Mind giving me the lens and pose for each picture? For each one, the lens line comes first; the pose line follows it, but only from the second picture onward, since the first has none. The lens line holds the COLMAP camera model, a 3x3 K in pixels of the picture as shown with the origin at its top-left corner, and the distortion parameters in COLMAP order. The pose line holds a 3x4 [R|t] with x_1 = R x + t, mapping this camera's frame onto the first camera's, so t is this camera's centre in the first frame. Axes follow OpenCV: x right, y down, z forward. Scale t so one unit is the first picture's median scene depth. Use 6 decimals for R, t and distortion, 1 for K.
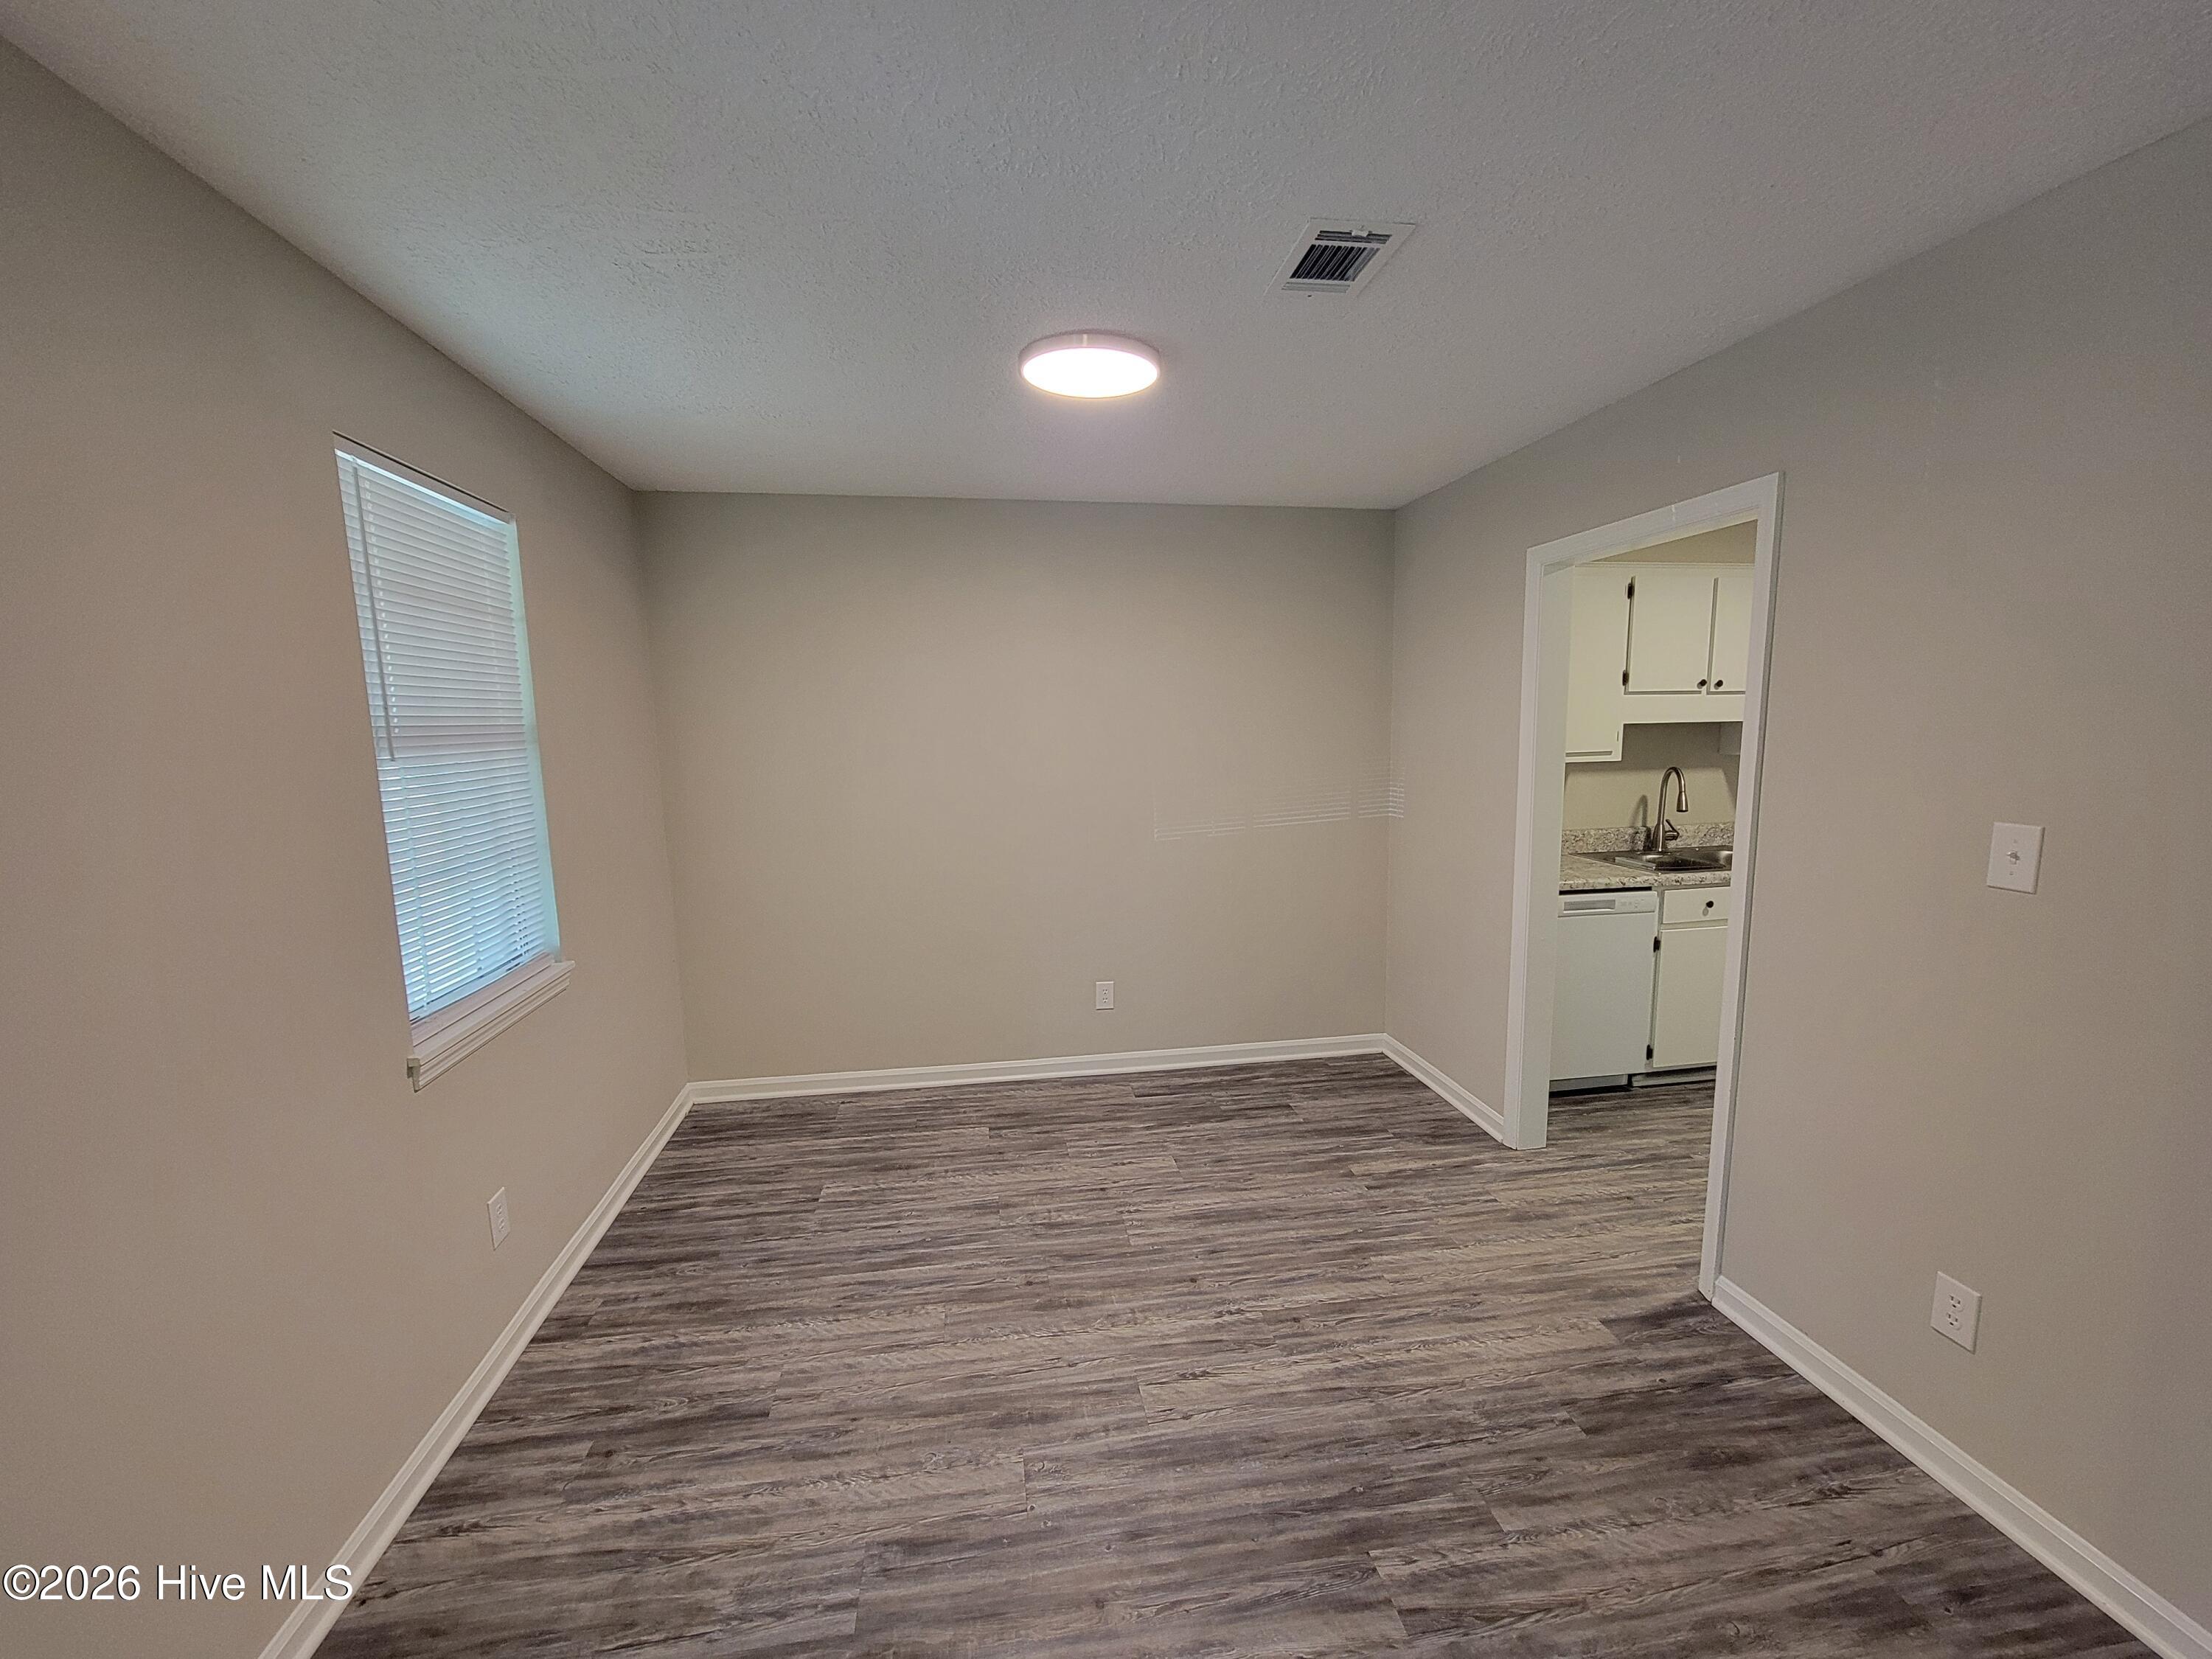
lens RADIAL K [[905.9, 0, 1106.3], [0, 905.9, 844.8], [0, 0, 1]] dist [-0.006028, 0.001630]
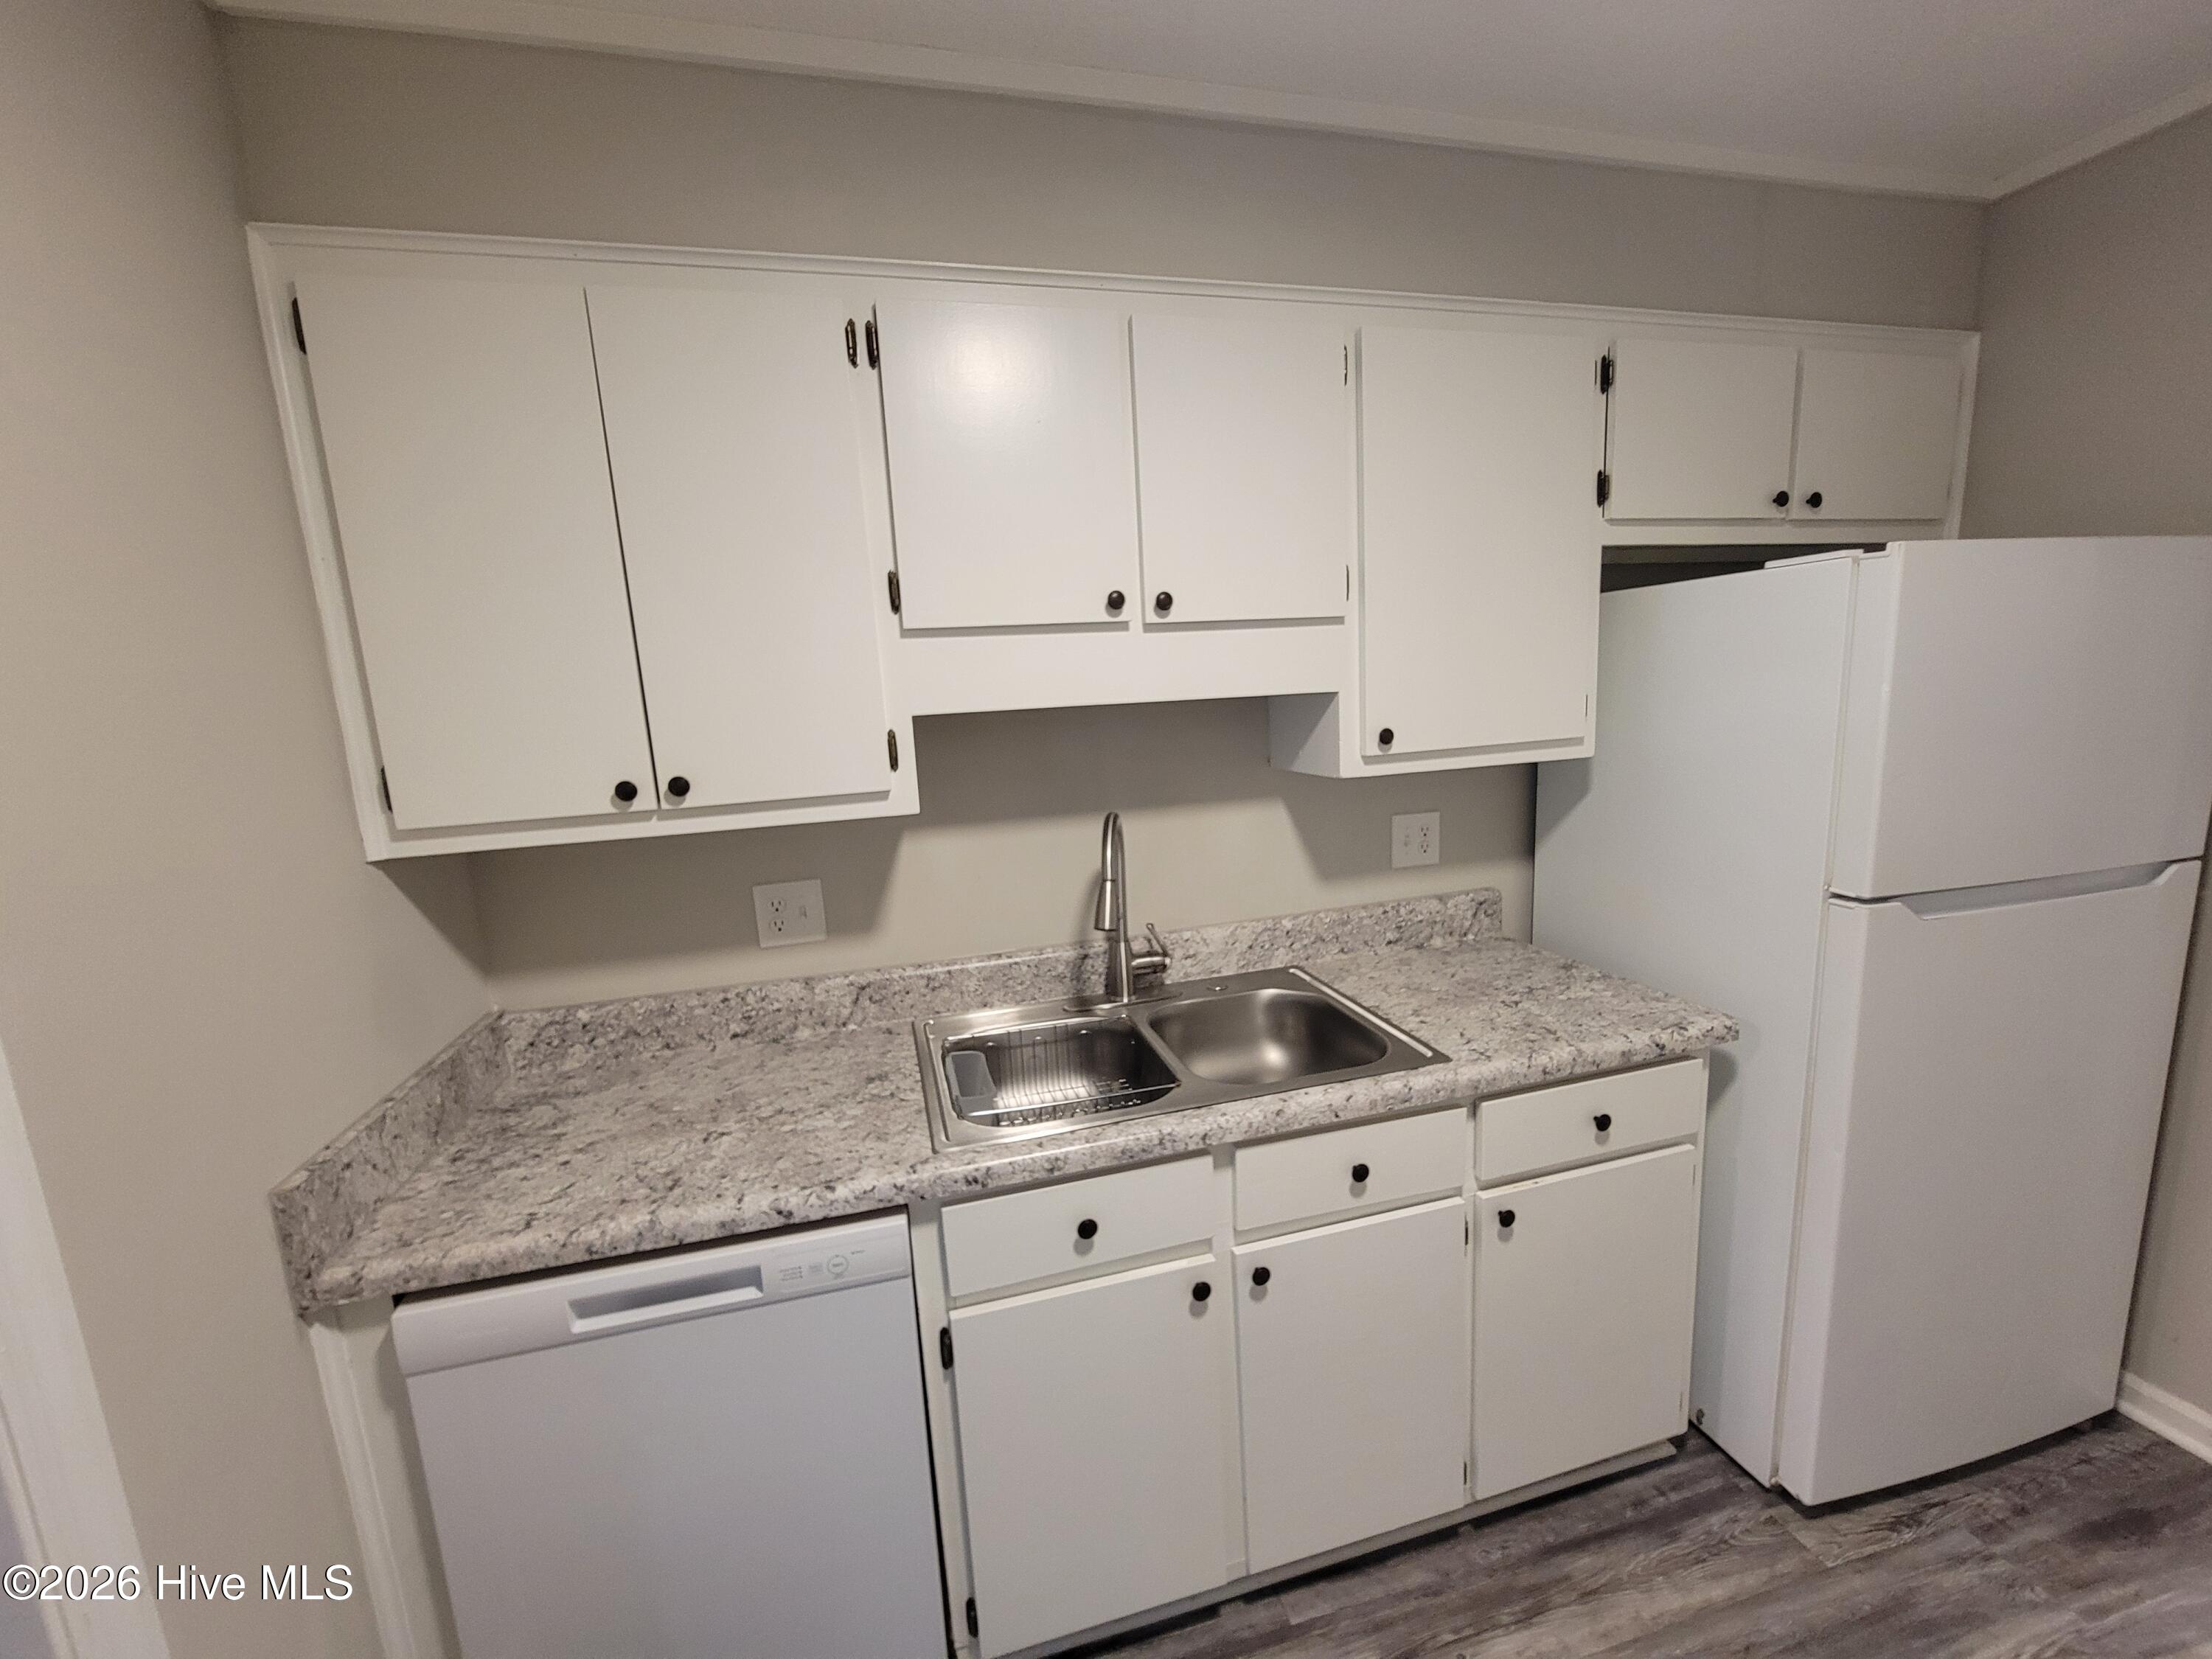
lens RADIAL K [[905.9, 0, 1106.3], [0, 905.9, 844.8], [0, 0, 1]] dist [-0.006028, 0.001630]
pose [[0.995127, -0.049651, 0.085185, 0.614034], [0.047554, 0.998518, 0.026481, -0.085971], [-0.086374, -0.022301, 0.996013, 0.612497]]
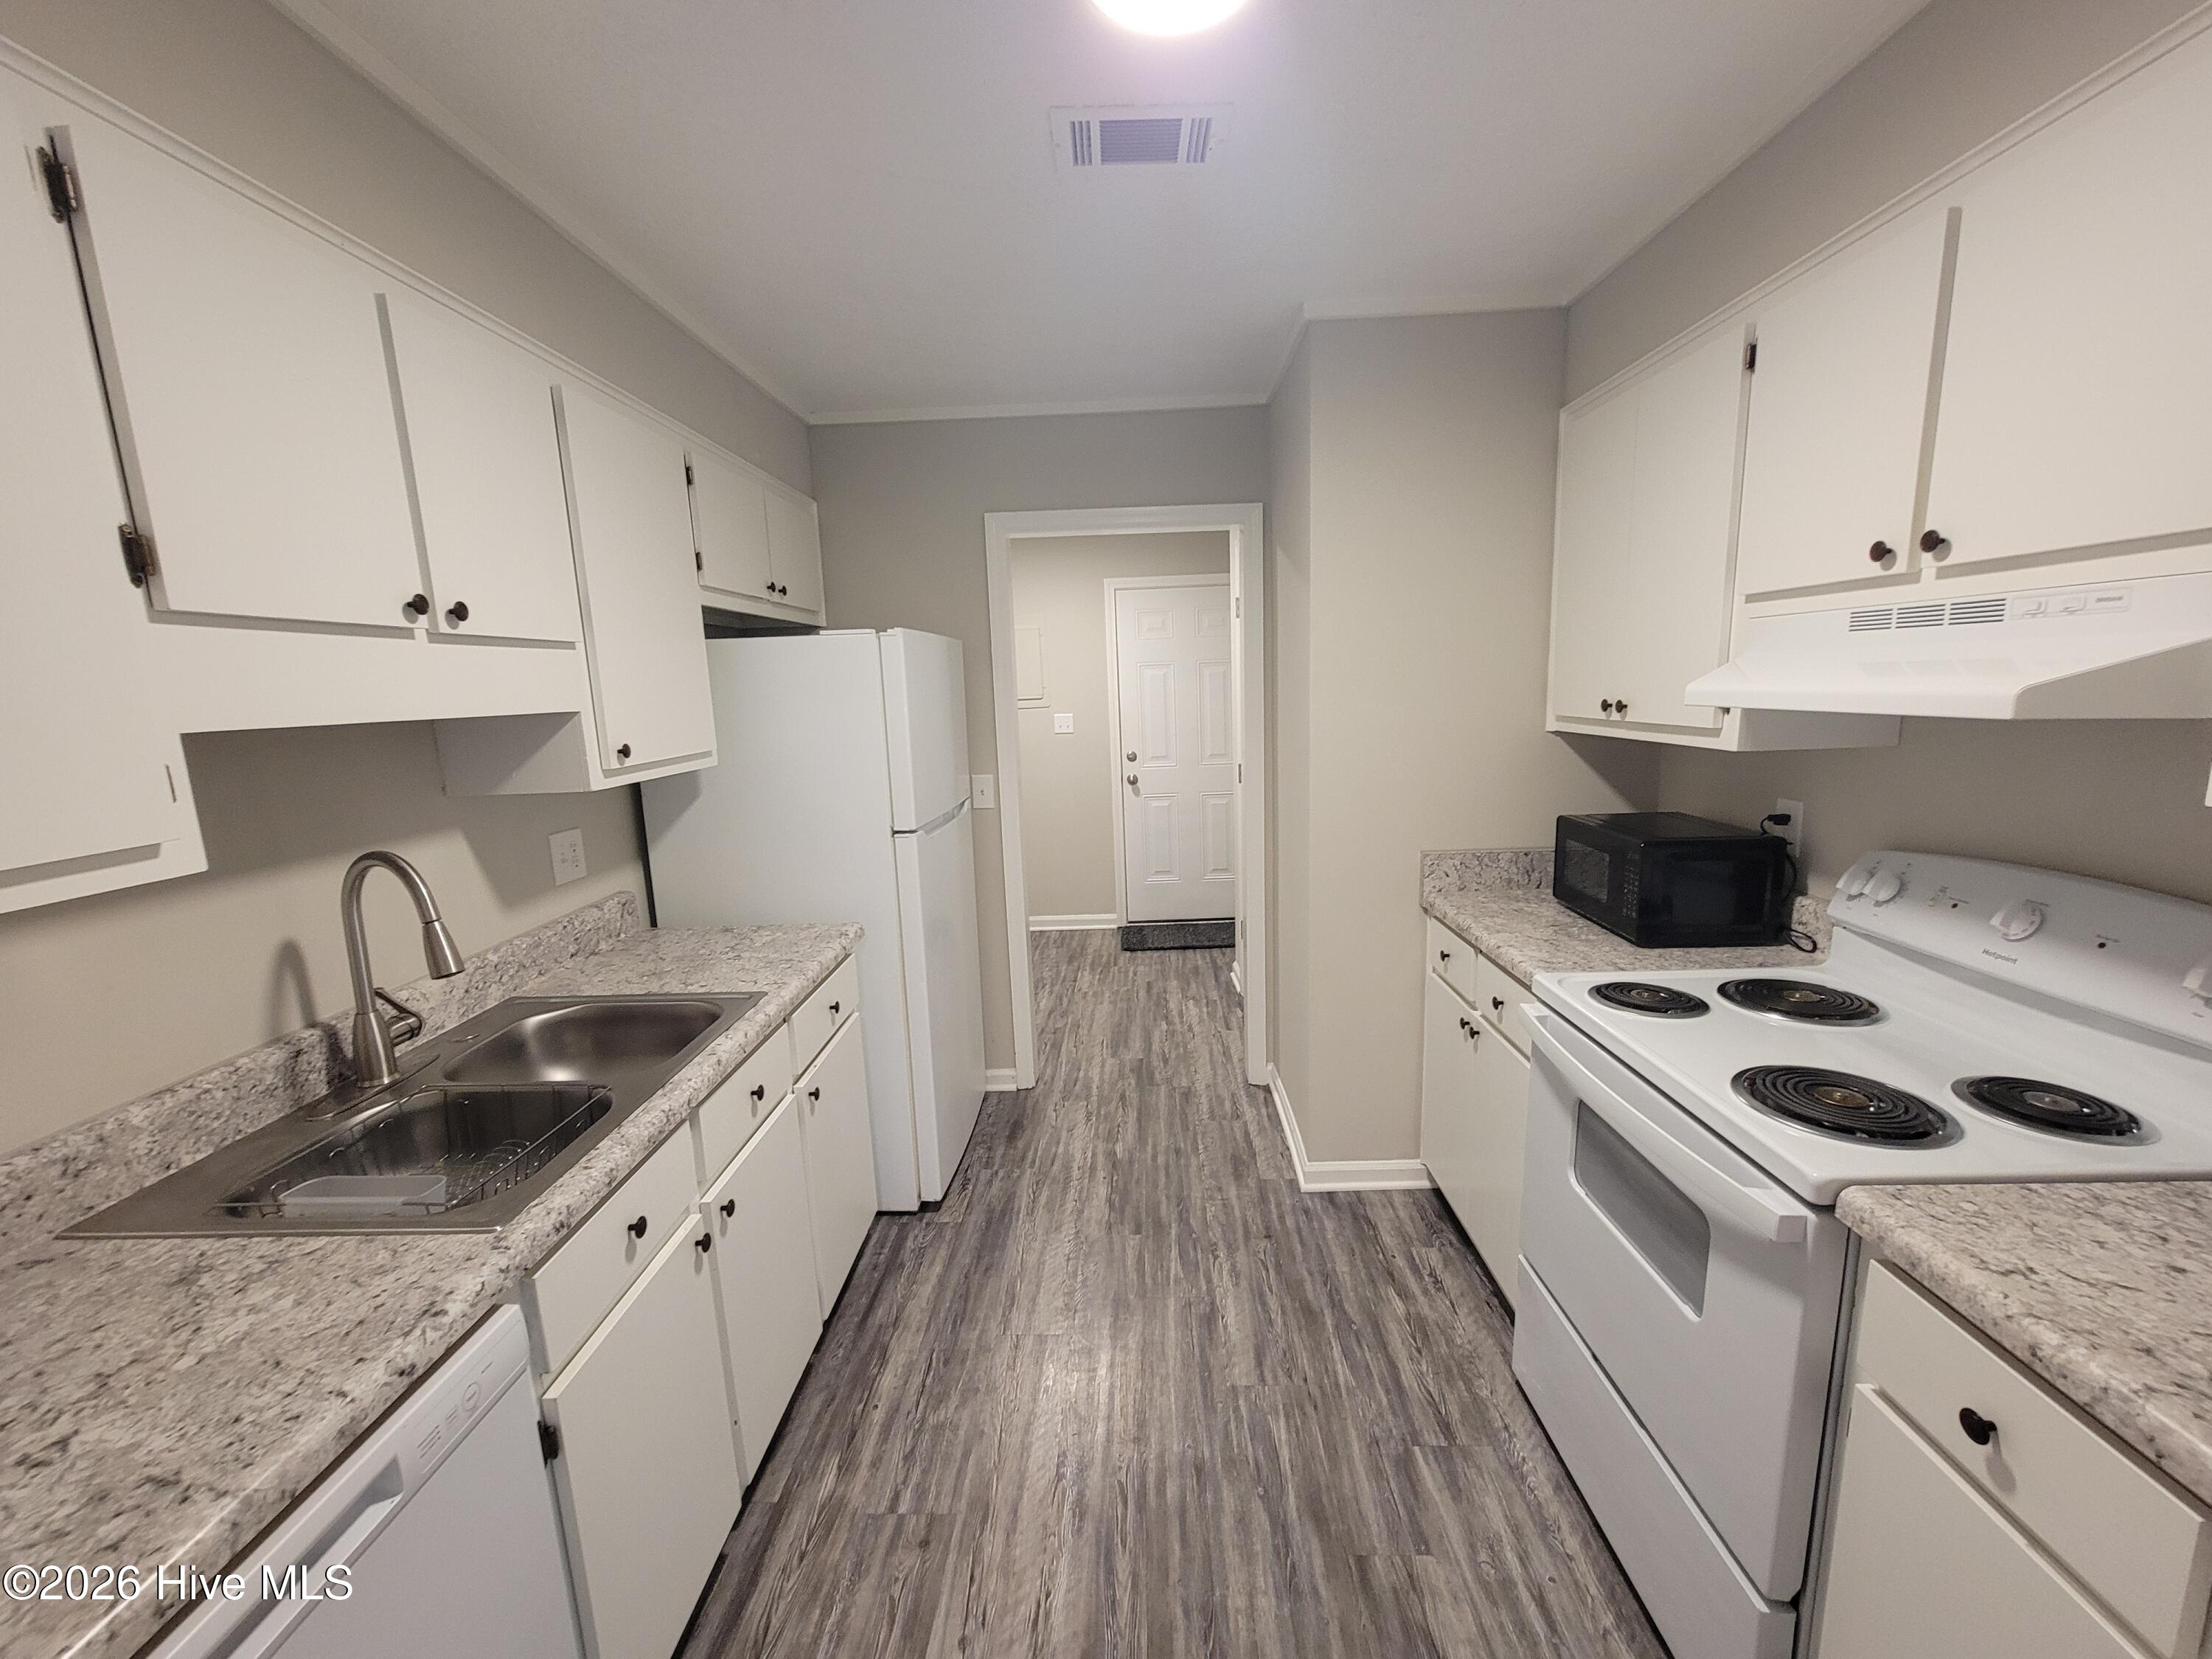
lens RADIAL K [[905.9, 0, 1106.3], [0, 905.9, 844.8], [0, 0, 1]] dist [-0.006028, 0.001630]
pose [[0.190923, -0.162637, 0.968038, 0.360717], [0.168399, 0.976985, 0.130927, -0.090371], [-0.967052, 0.138020, 0.213917, 0.681501]]
